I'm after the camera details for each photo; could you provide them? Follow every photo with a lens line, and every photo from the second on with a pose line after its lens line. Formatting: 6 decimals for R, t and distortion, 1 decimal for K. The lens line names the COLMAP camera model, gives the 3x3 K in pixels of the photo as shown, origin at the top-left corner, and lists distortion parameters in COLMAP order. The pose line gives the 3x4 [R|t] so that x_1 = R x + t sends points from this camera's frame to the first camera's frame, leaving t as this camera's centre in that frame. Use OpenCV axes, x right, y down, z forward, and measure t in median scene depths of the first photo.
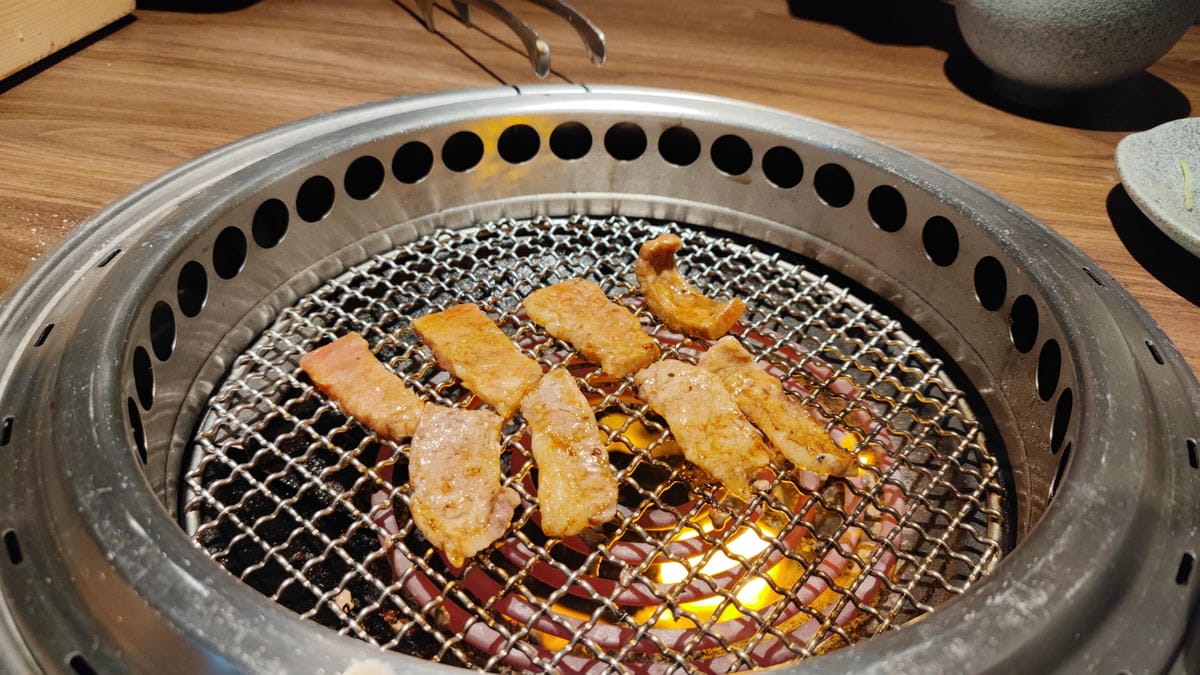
lens RADIAL K [[961.1, 0, 600.0], [0, 961.1, 337.5], [0, 0, 1]] dist [0.017165, 0.000226]
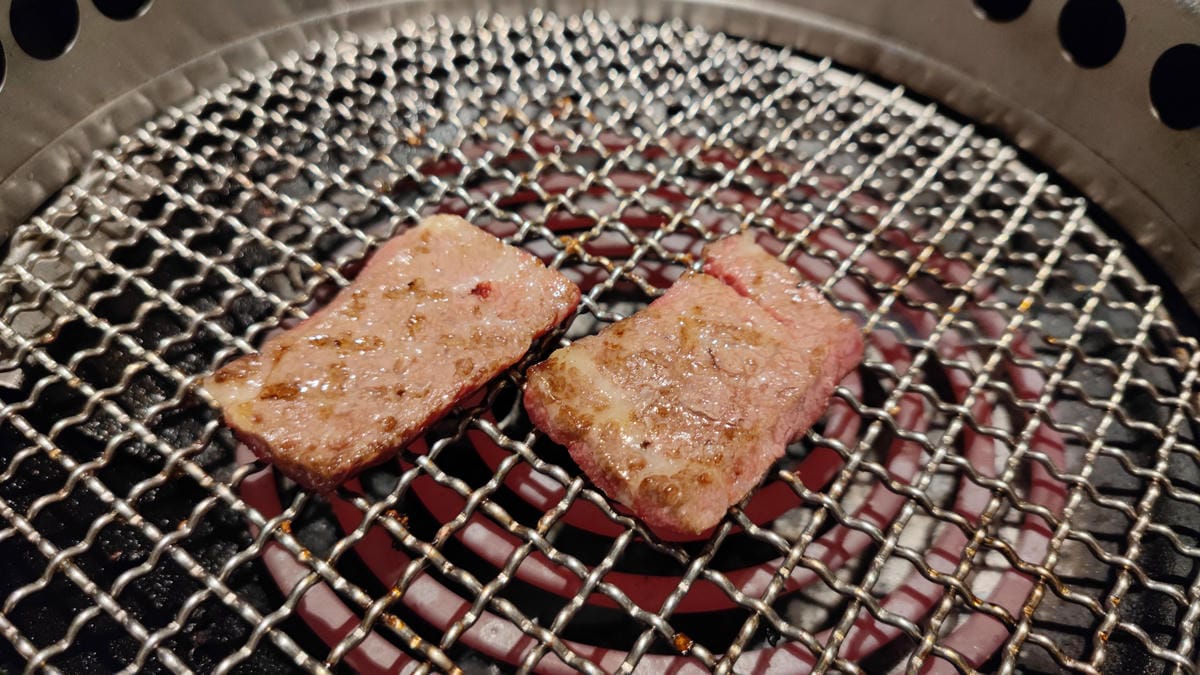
lens RADIAL K [[980.6, 0, 618.4], [0, 980.6, 336.1], [0, 0, 1]] dist [-0.003440, -0.072806]
pose [[0.995439, -0.040395, 0.086423, -0.043796], [0.029990, 0.992503, 0.118480, 0.026489], [-0.090561, -0.115347, 0.989188, 0.330659]]
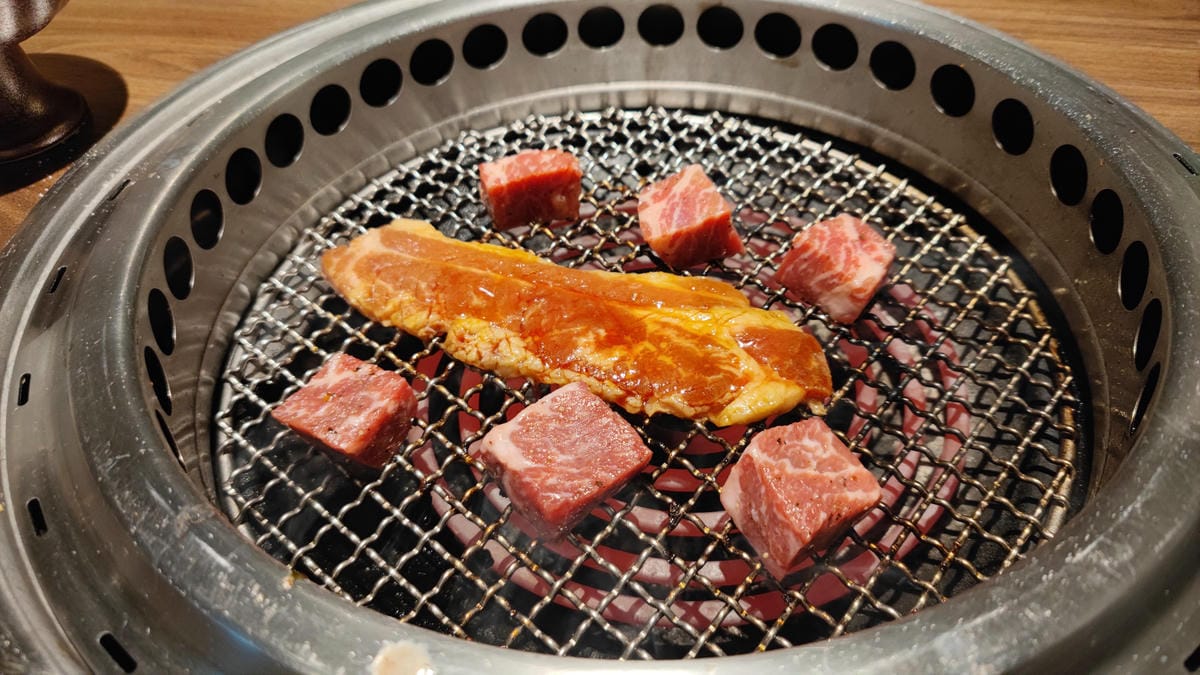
lens RADIAL K [[964.8, 0, 600.0], [0, 964.8, 337.5], [0, 0, 1]] dist [0.003505, -0.003714]
pose [[0.997959, -0.035907, -0.052816, 0.008952], [0.042830, 0.989729, 0.136393, -0.044525], [0.047376, -0.138377, 0.989246, 0.059123]]
